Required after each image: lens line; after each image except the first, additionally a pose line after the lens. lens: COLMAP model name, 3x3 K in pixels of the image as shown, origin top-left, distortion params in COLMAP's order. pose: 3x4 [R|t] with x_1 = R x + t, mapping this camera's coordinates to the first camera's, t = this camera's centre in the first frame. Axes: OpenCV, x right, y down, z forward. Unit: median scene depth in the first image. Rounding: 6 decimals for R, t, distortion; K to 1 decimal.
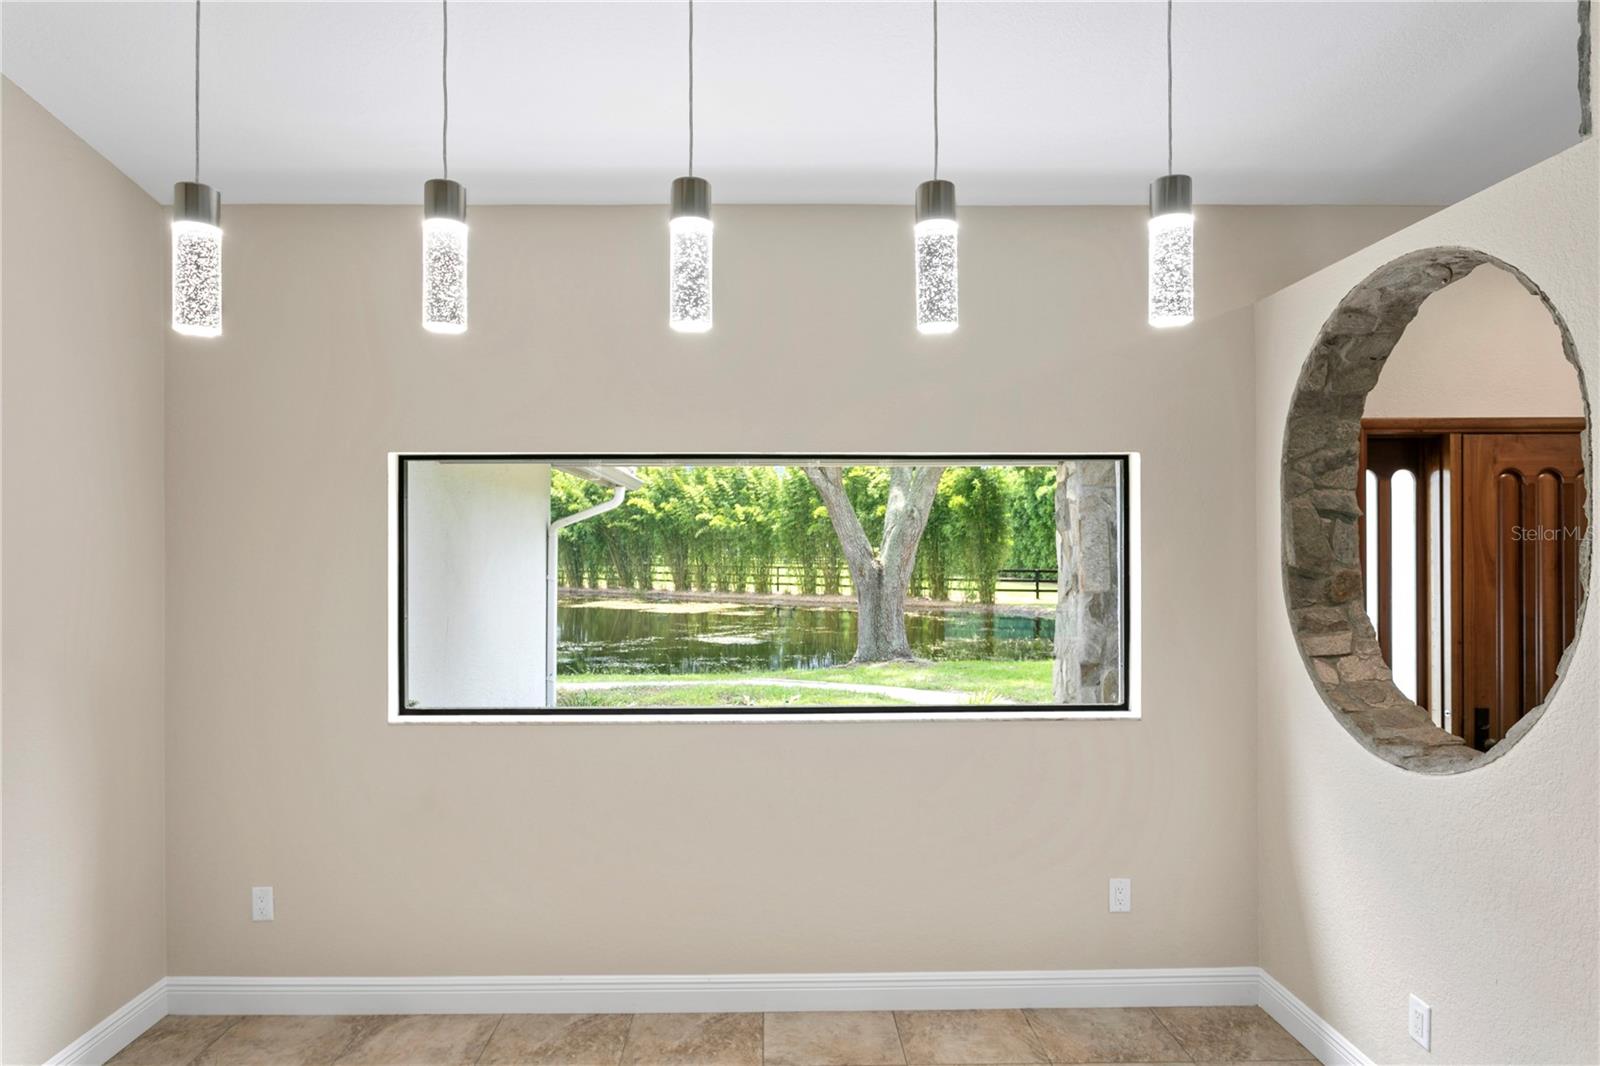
lens RADIAL K [[937.5, 0, 794.9], [0, 937.5, 536.8], [0, 0, 1]] dist [-0.004315, -0.000530]
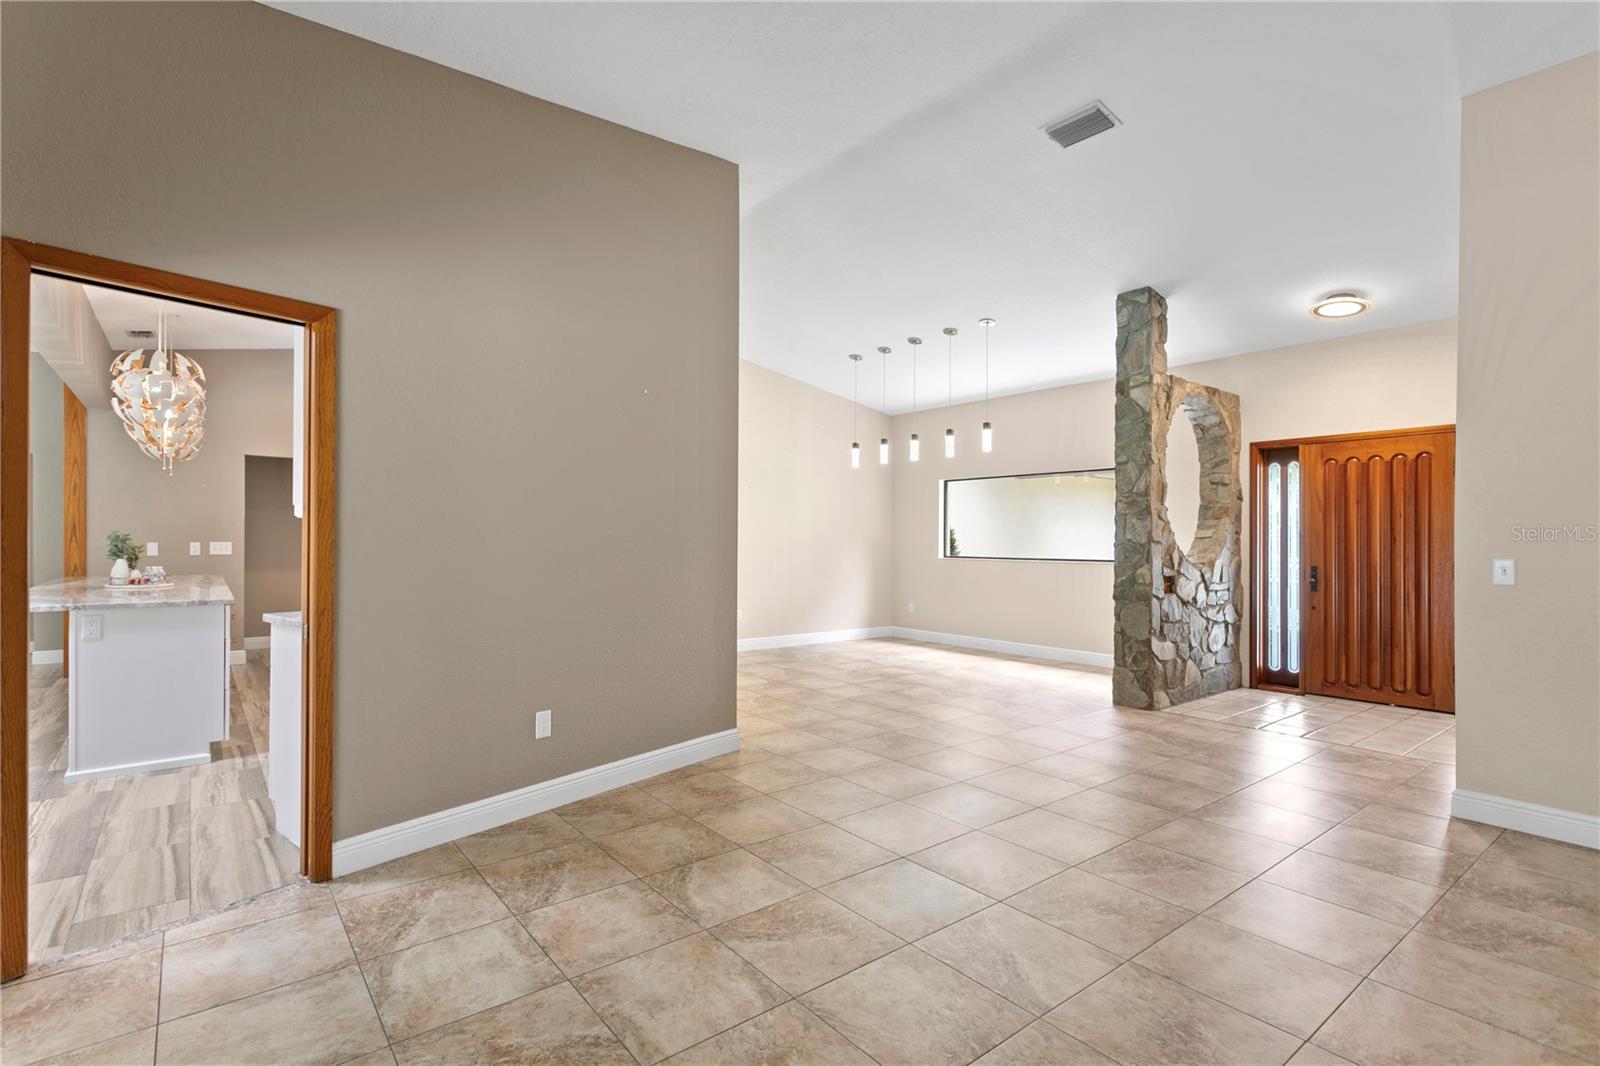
lens RADIAL K [[762.0, 0, 768.2], [0, 762.0, 537.0], [0, 0, 1]] dist [0.002587, 0.000561]
pose [[0.591160, 0.005425, -0.806536, 0.184328], [-0.005535, 0.999981, 0.002669, 0.014730], [0.806535, 0.002886, 0.591179, -0.146547]]
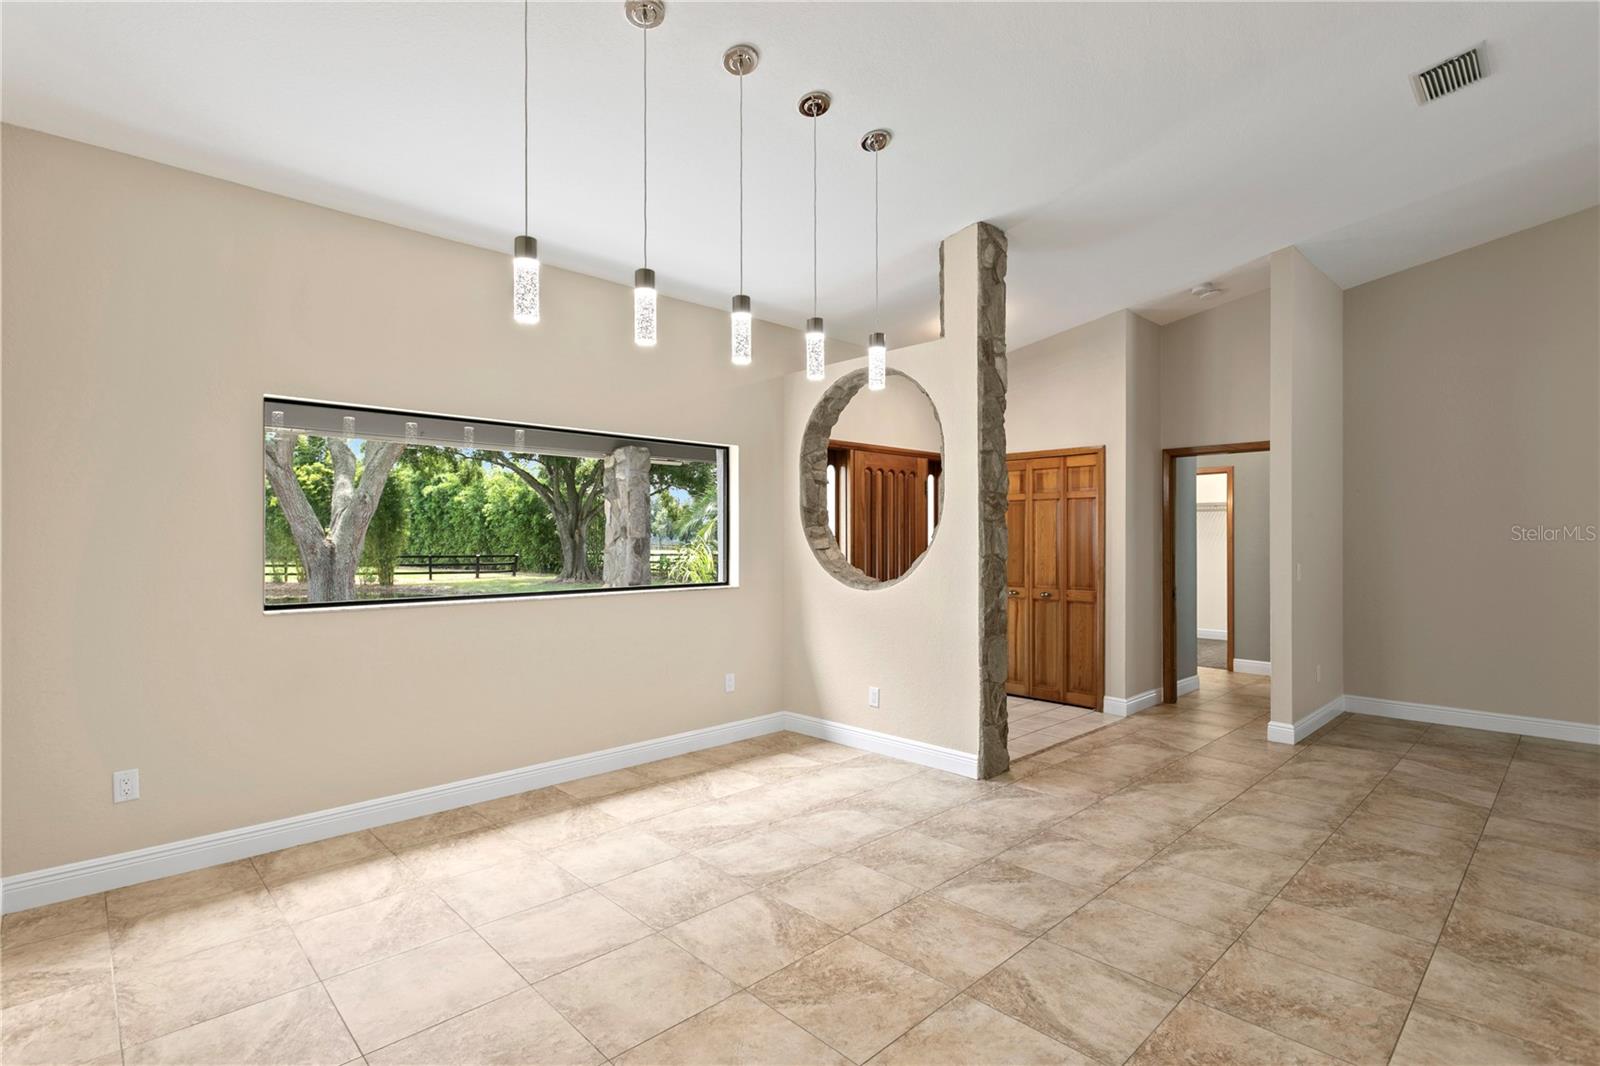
lens RADIAL K [[772.2, 0, 790.4], [0, 772.2, 534.6], [0, 0, 1]] dist [0.002019, 0.000267]
pose [[0.731301, 0.005669, 0.682031, -0.077950], [-0.003645, 0.999984, -0.004404, 0.012069], [-0.682045, 0.000735, 0.731310, -0.025952]]
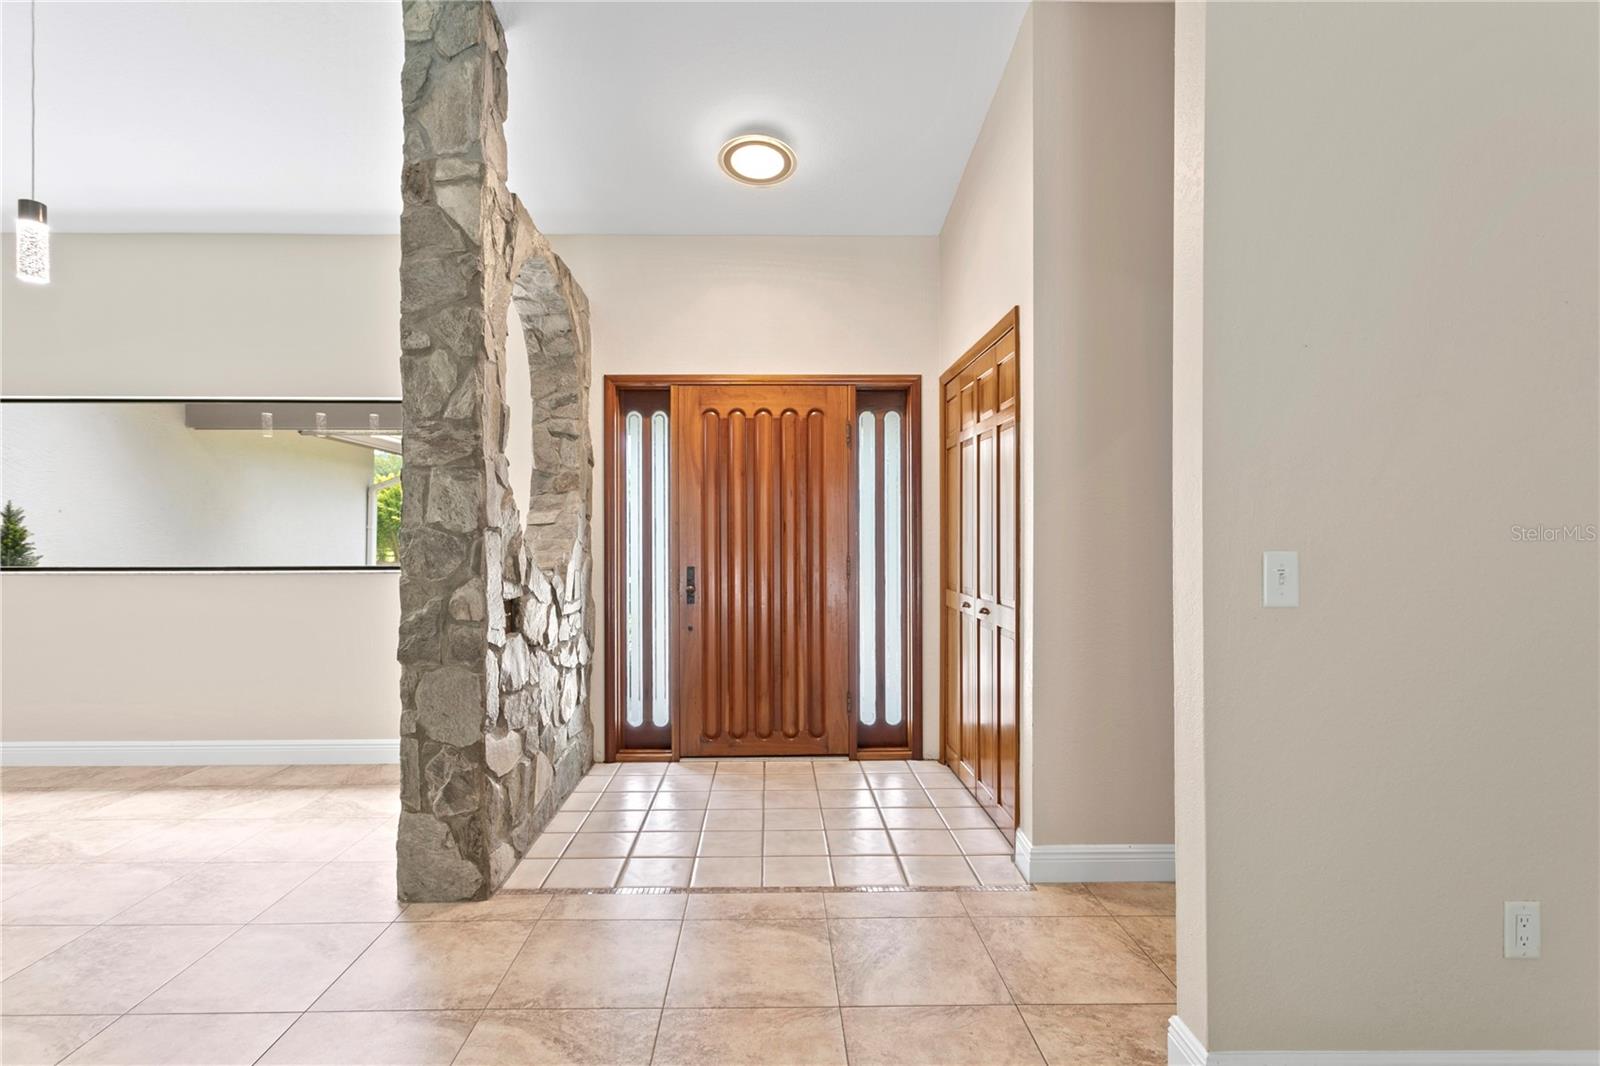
lens RADIAL K [[772.2, 0, 790.4], [0, 772.2, 534.6], [0, 0, 1]] dist [0.002019, 0.000267]
pose [[0.999954, 0.003345, 0.008970, 0.113378], [-0.003336, 0.999994, -0.000930, 0.016785], [-0.008973, 0.000900, 0.999959, -0.032450]]
